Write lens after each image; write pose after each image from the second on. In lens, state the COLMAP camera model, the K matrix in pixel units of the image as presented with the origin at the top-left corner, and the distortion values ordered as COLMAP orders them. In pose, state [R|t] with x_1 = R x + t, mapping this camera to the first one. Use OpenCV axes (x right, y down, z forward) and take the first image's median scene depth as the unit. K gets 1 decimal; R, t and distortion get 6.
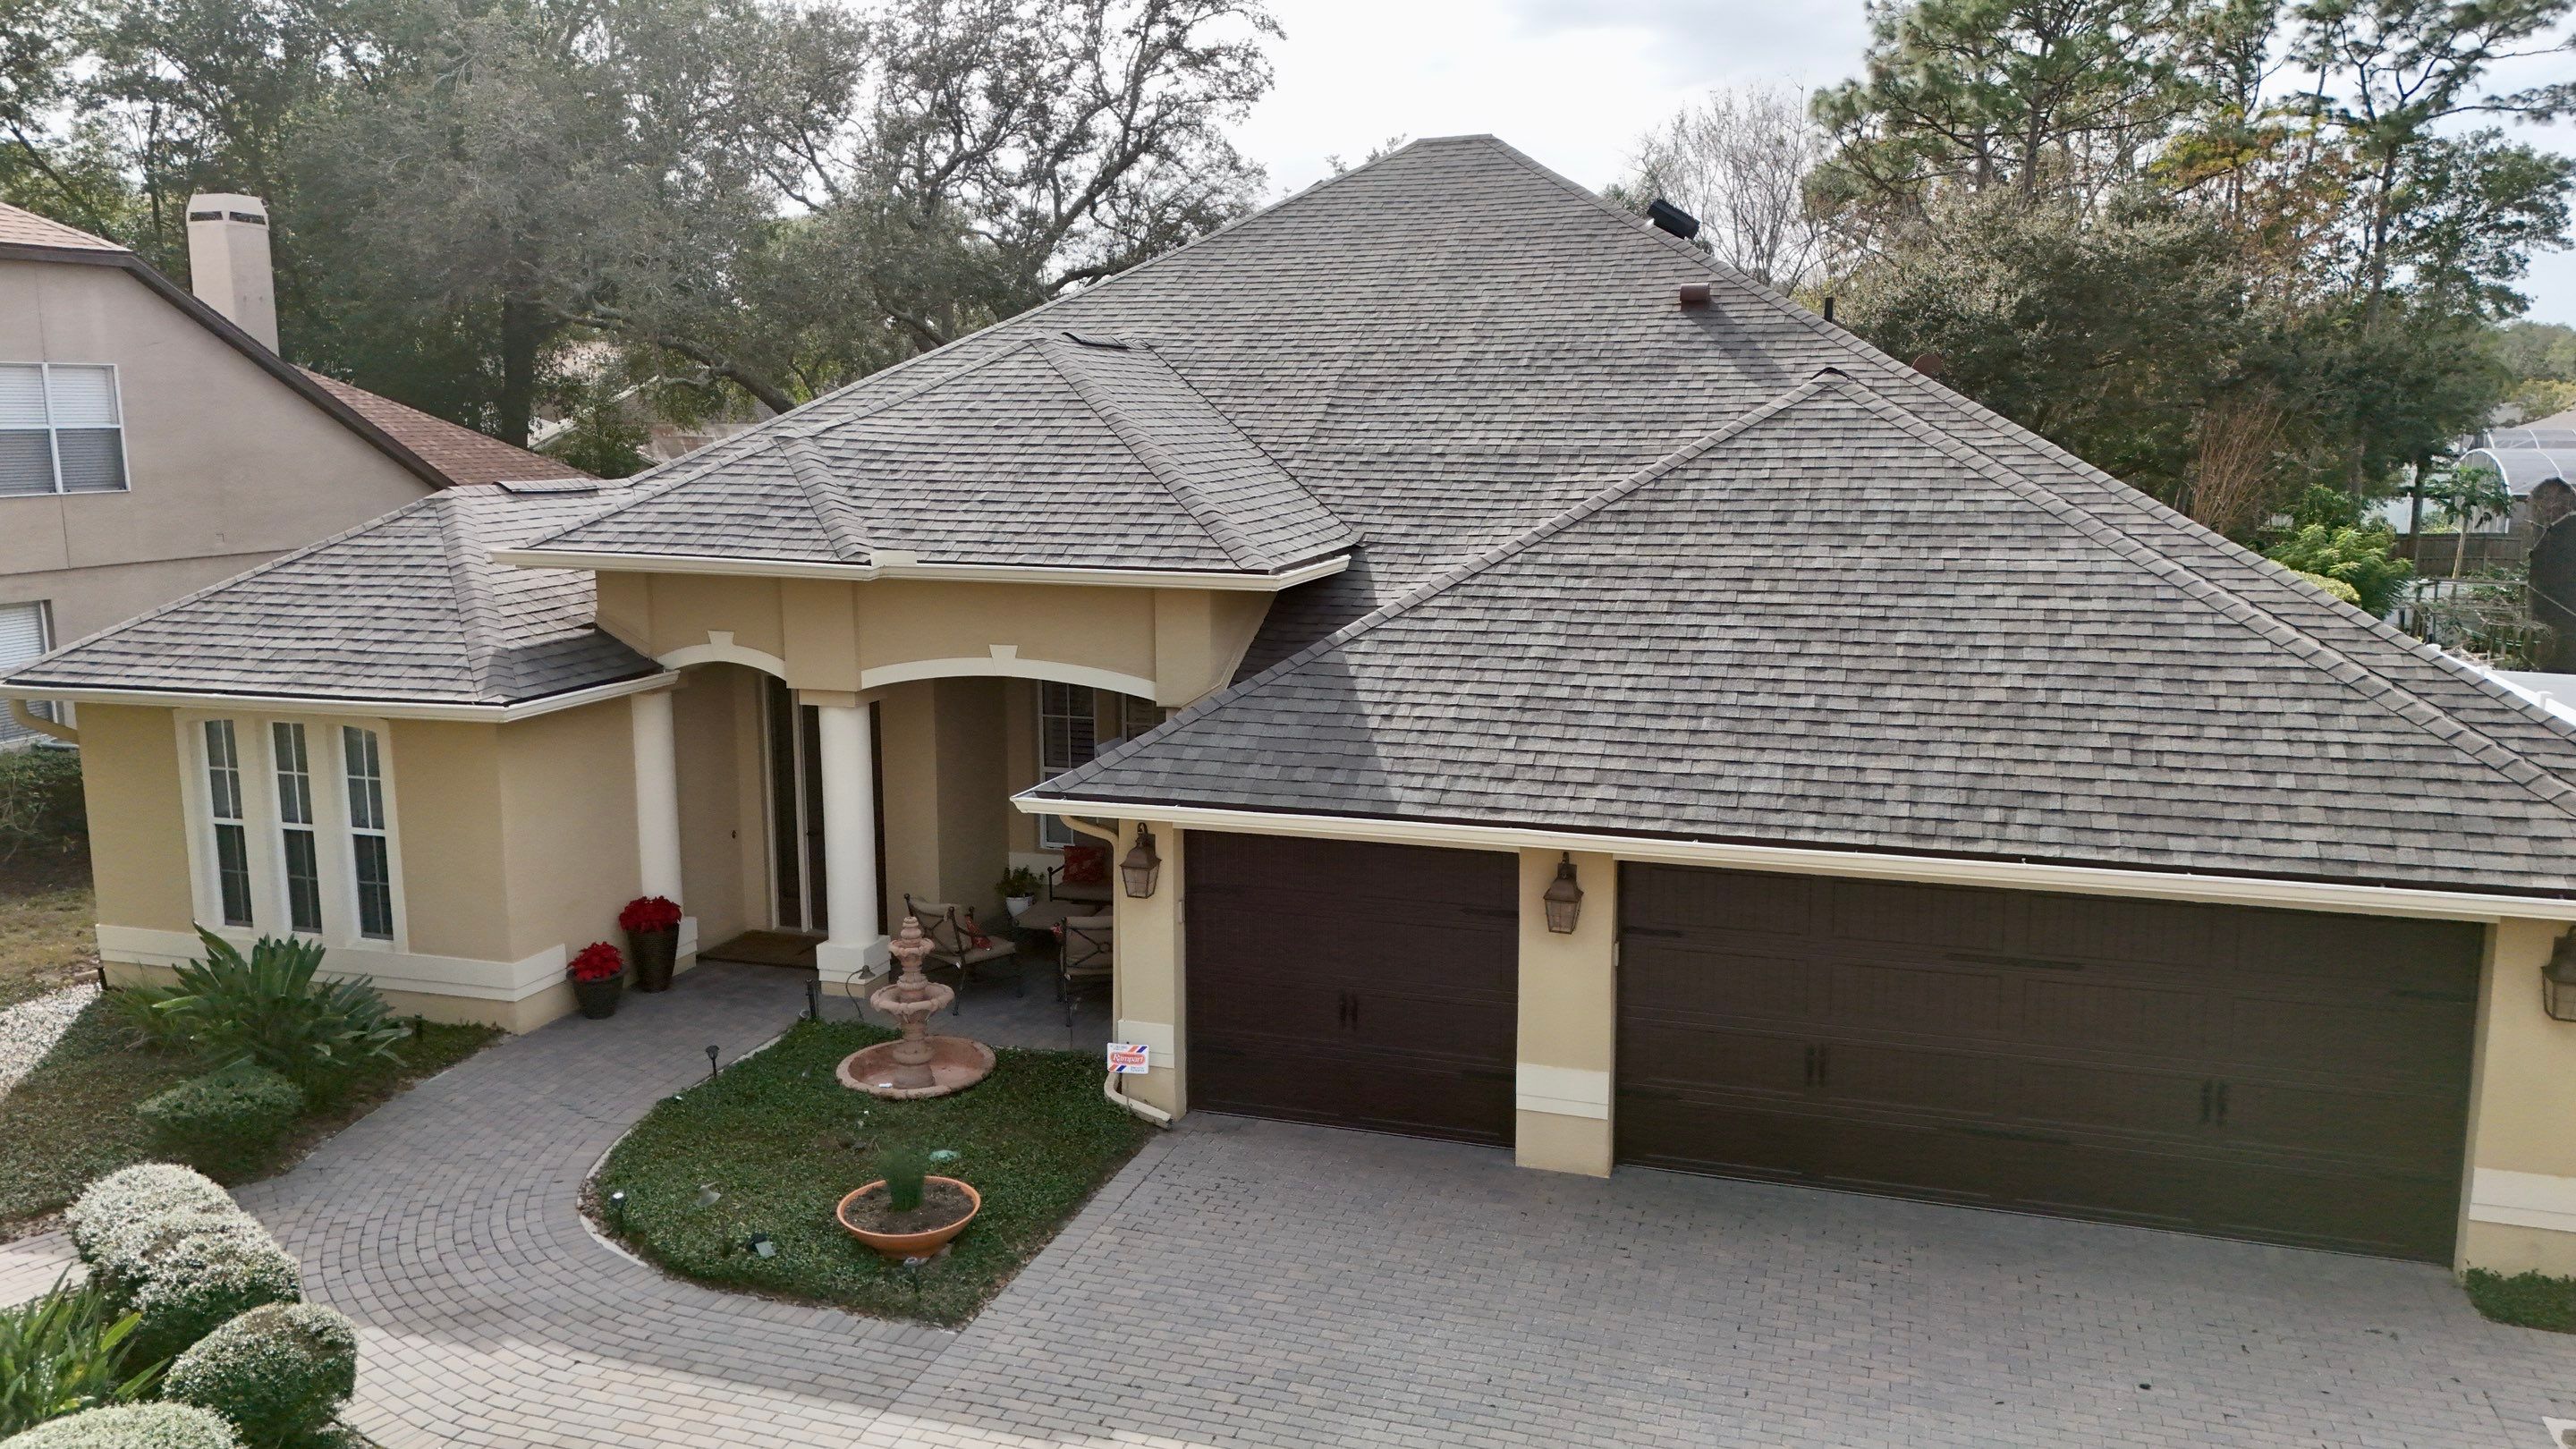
lens RADIAL K [[1915.0, 0, 1288.0], [0, 1915.0, 724.5], [0, 0, 1]] dist [0.063632, -0.061521]
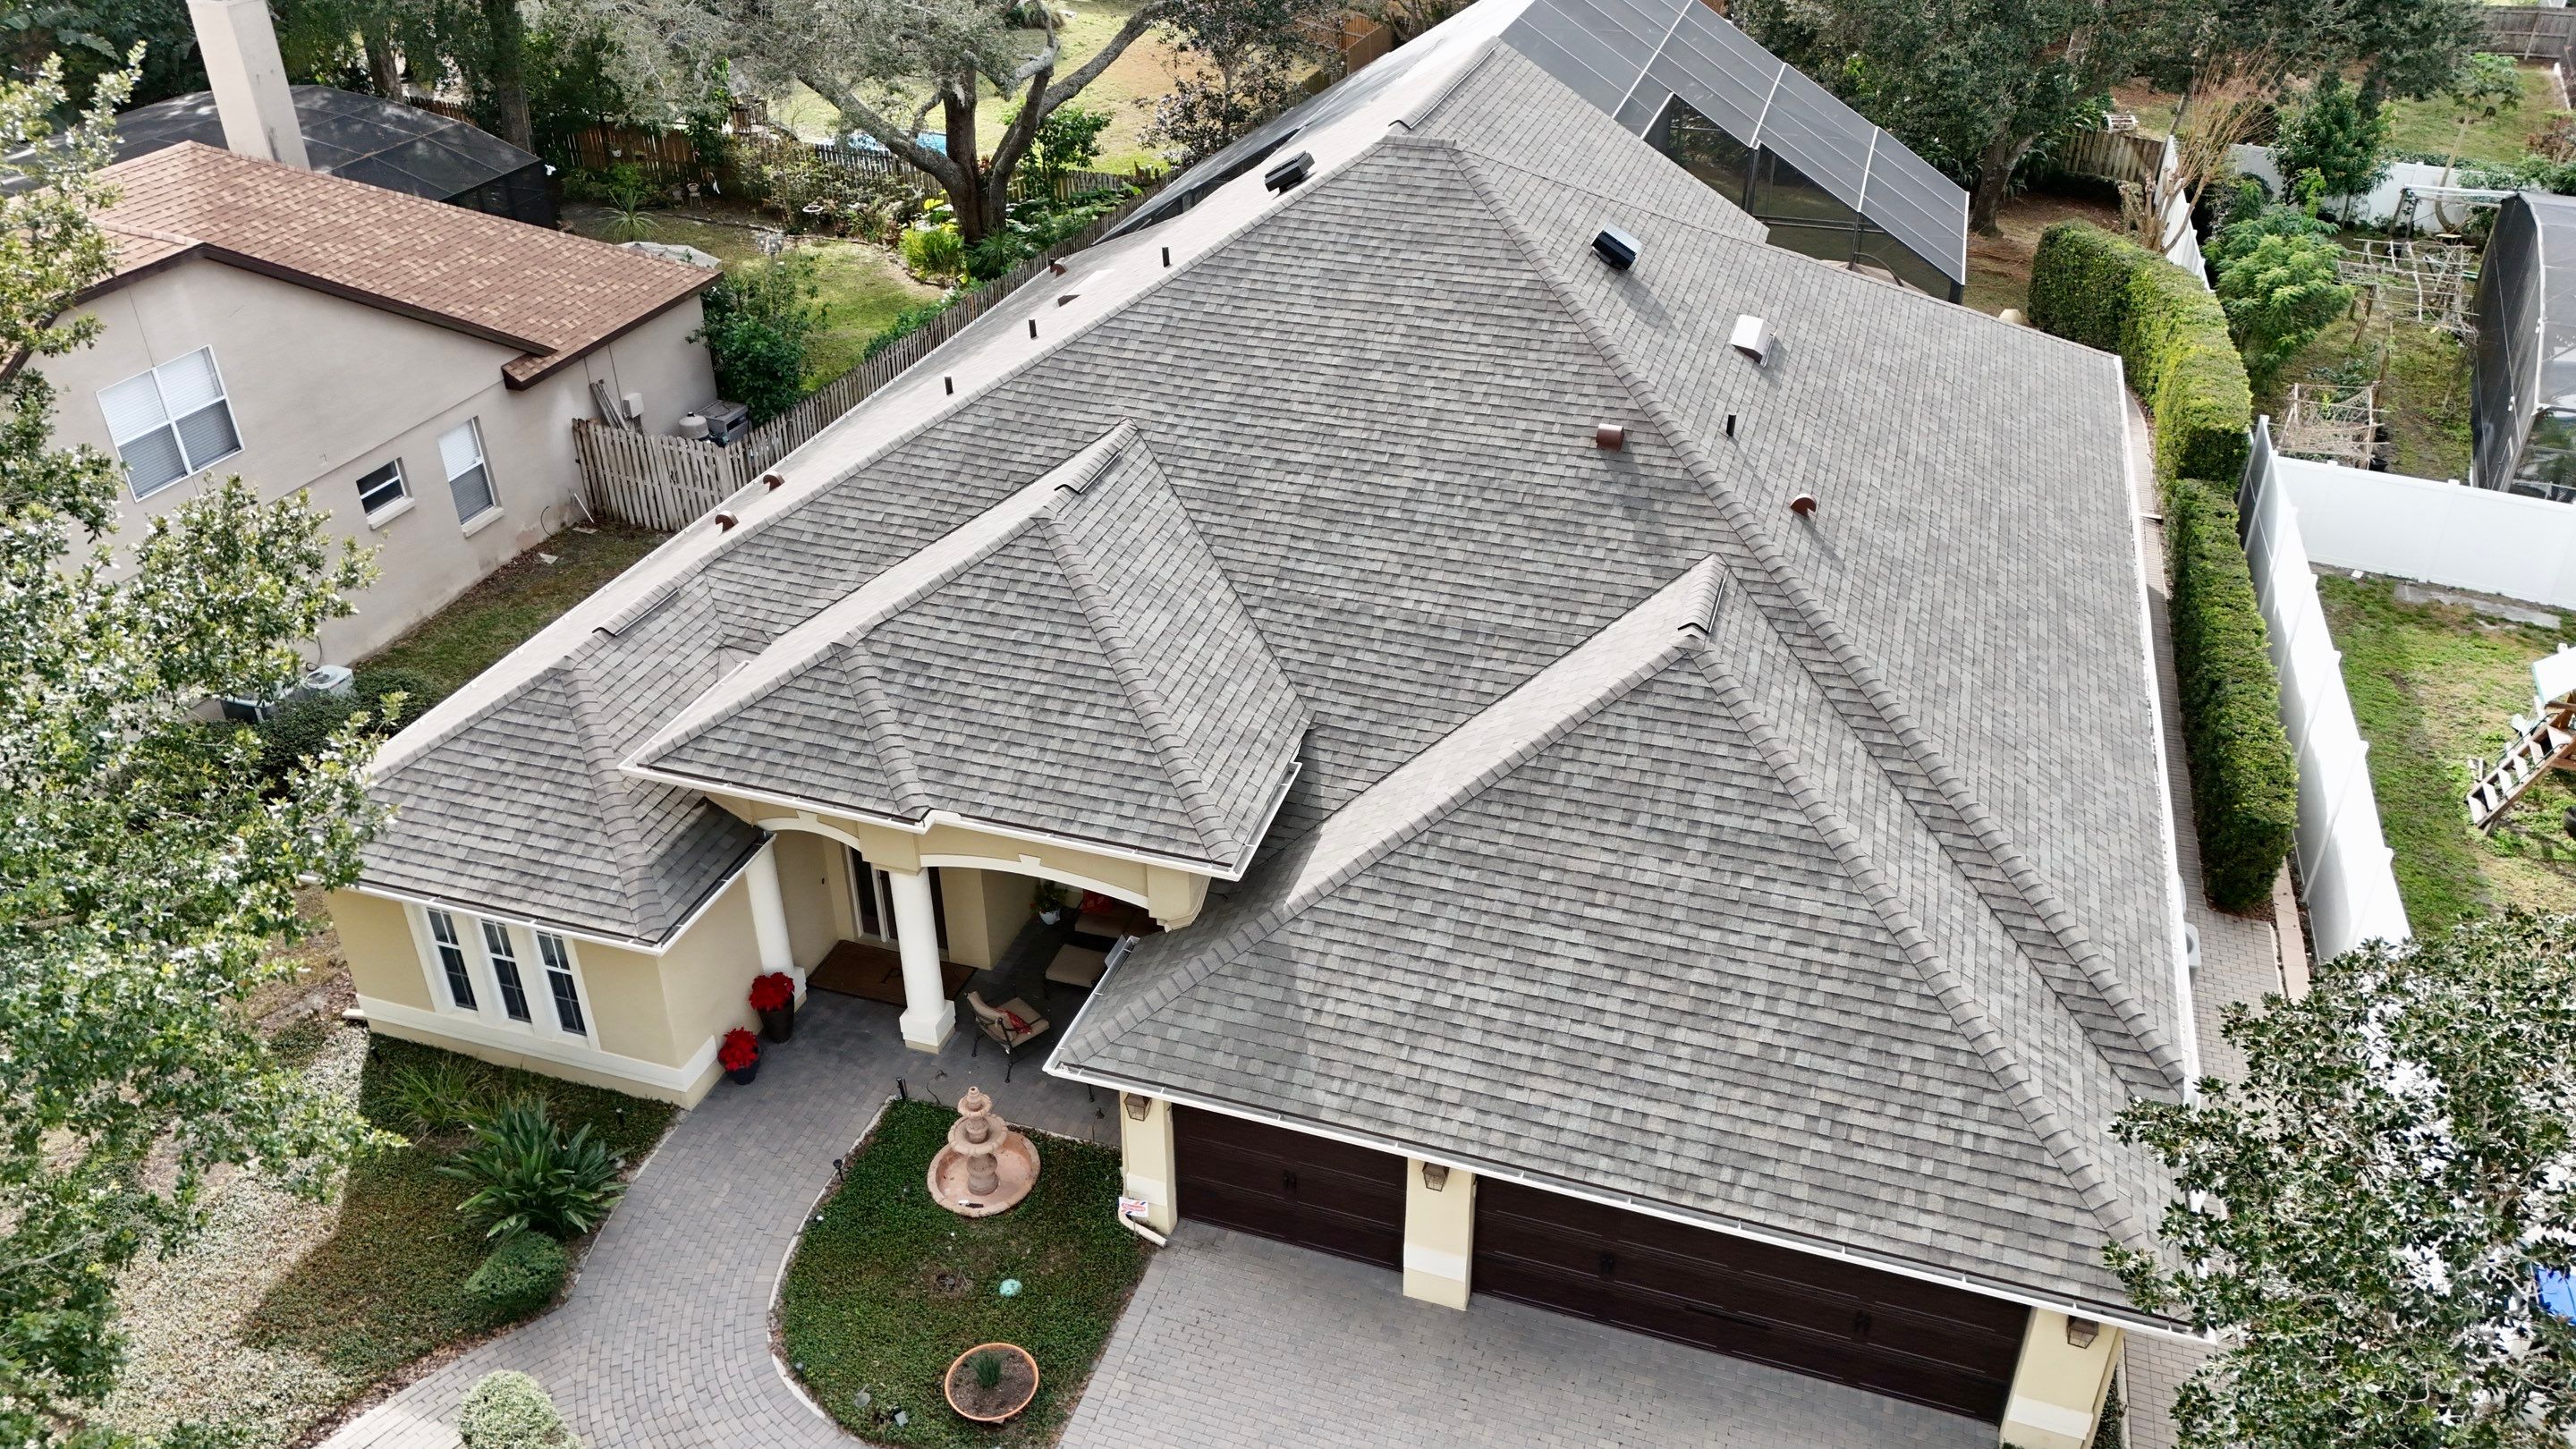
lens RADIAL K [[1915.0, 0, 1288.0], [0, 1915.0, 724.5], [0, 0, 1]] dist [0.063632, -0.061521]
pose [[0.999952, 0.002512, -0.009474, 0.043162], [0.001170, 0.929077, 0.369884, -0.694520], [0.009731, -0.369877, 0.929030, -0.190406]]
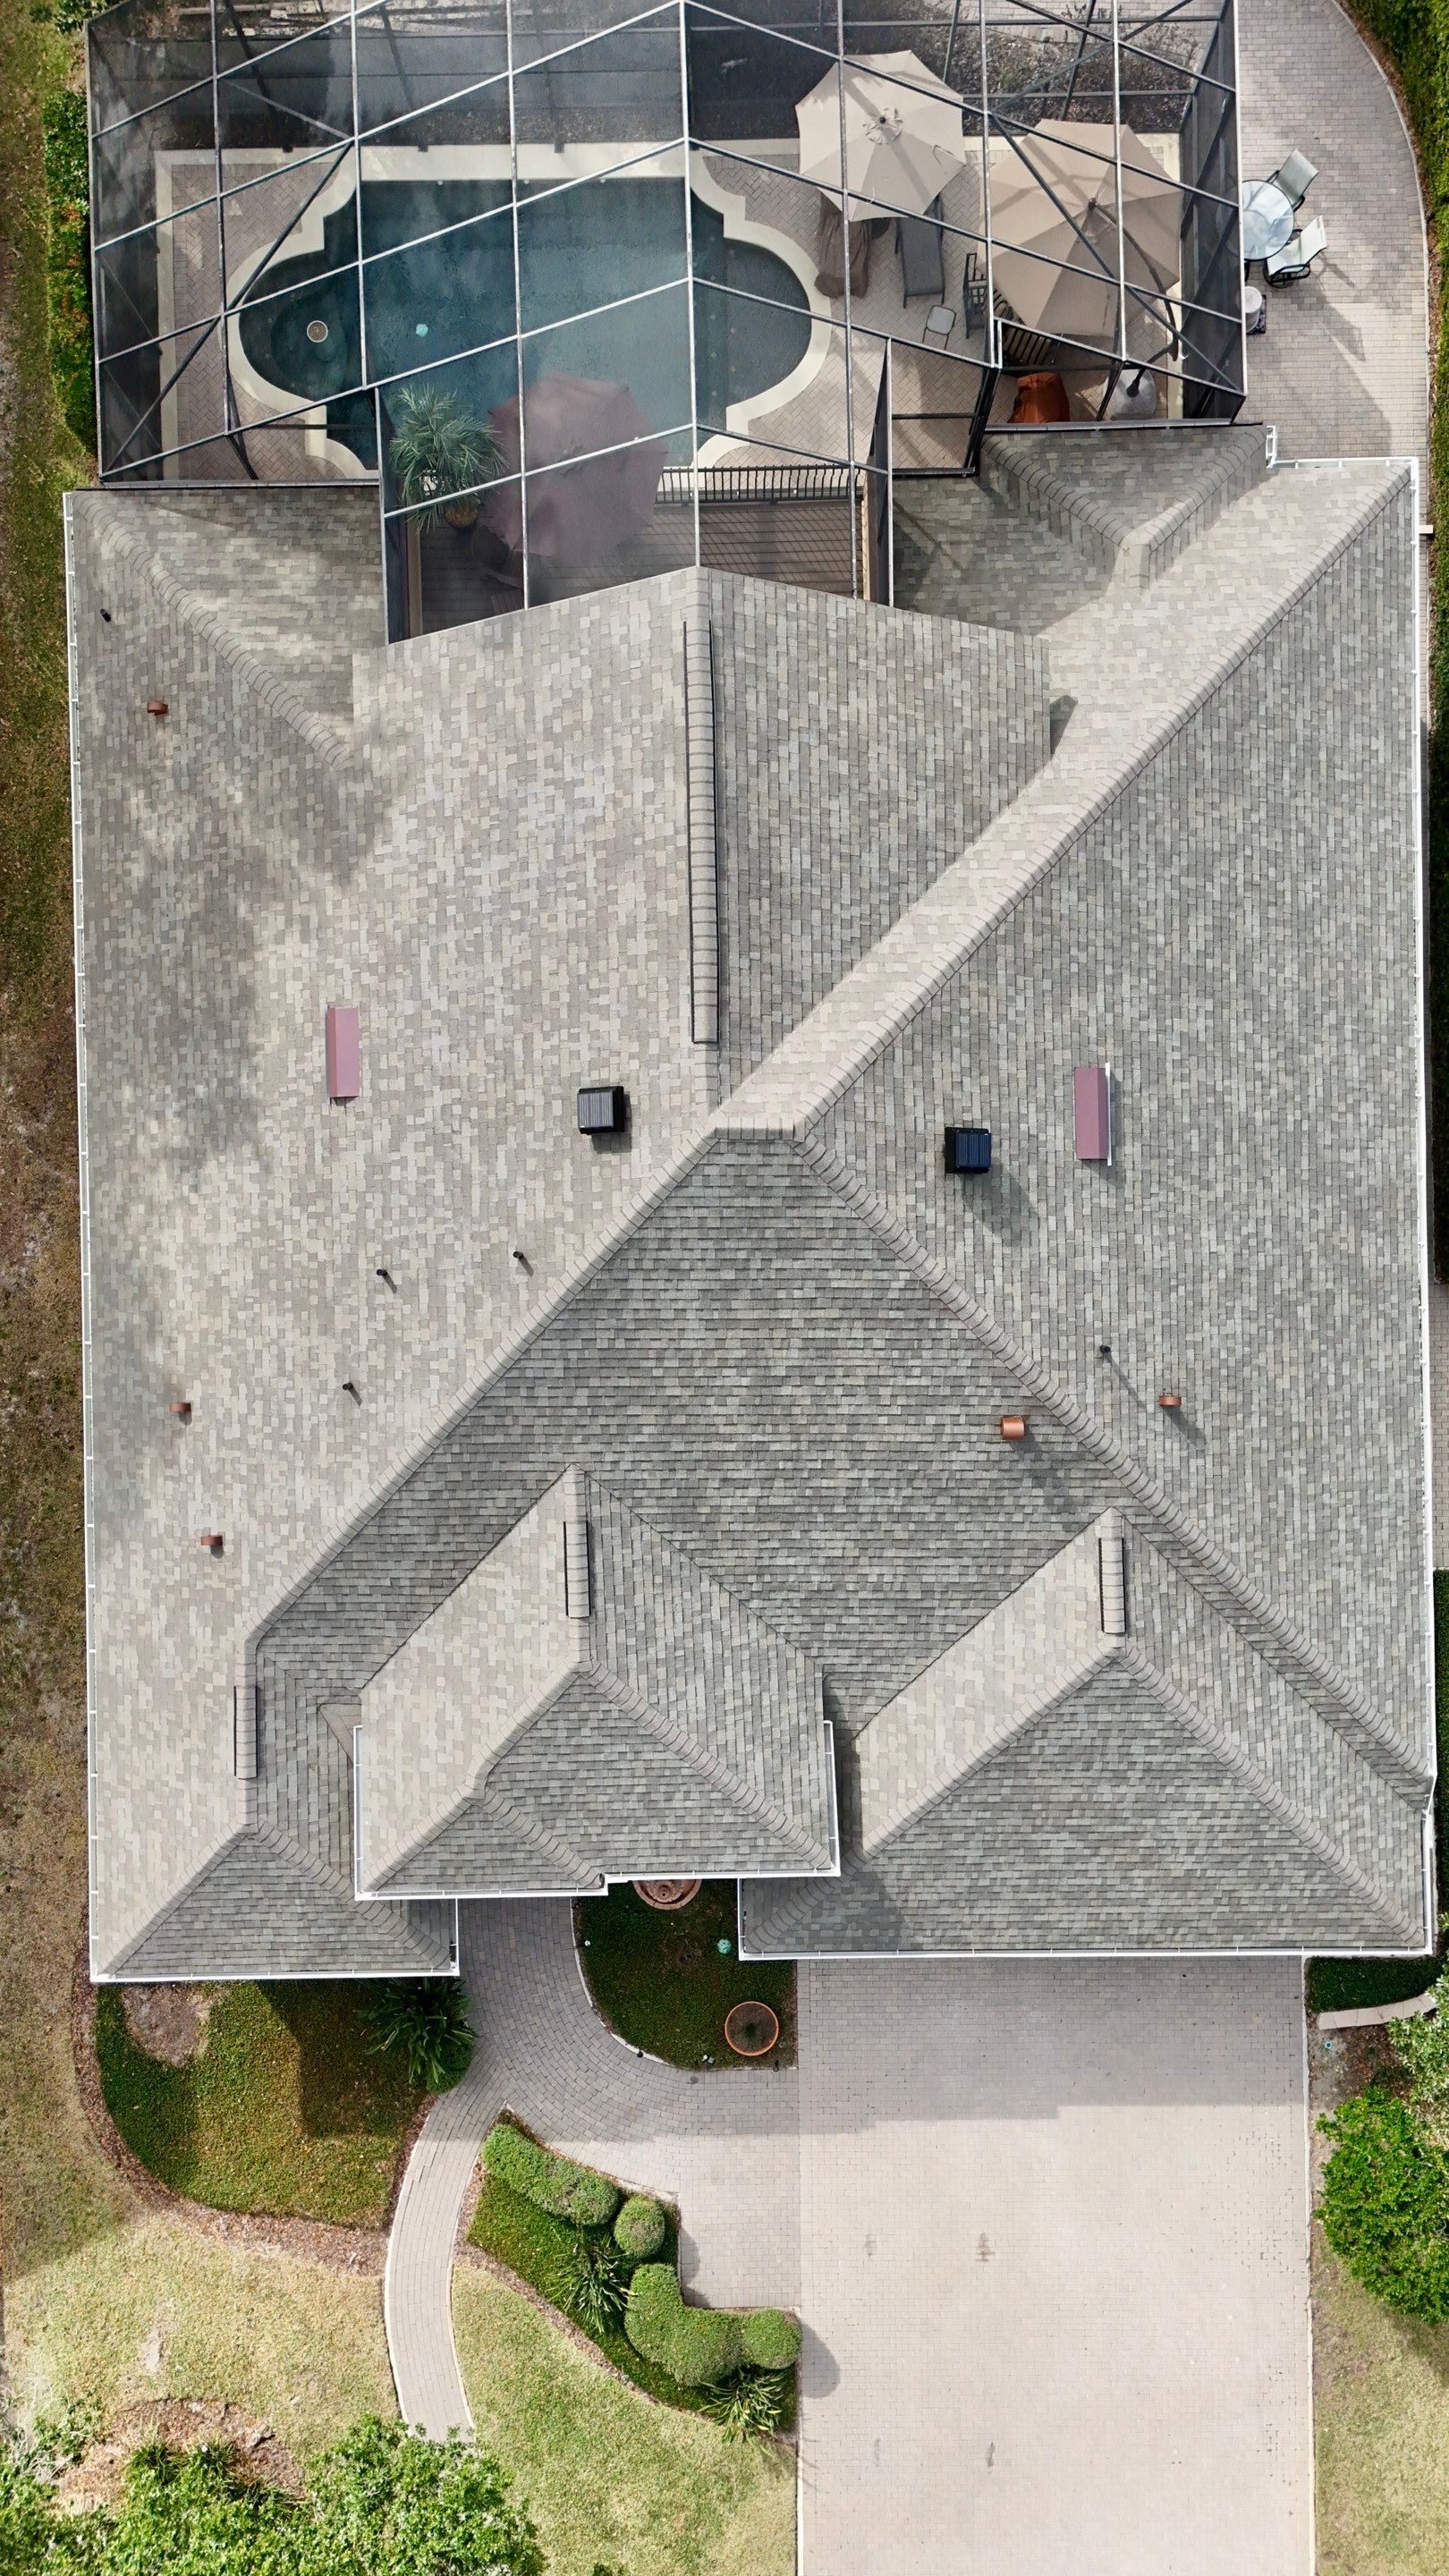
lens RADIAL K [[1941.0, 0, 724.8], [0, 1941.0, 1177.0], [0, 0, 1]] dist [0.060144, -0.227222]
pose [[0.947643, -0.319085, 0.012579, 0.090433], [0.051174, 0.190629, 0.980327, -2.237835], [-0.315206, -0.928356, 0.196977, 1.368849]]
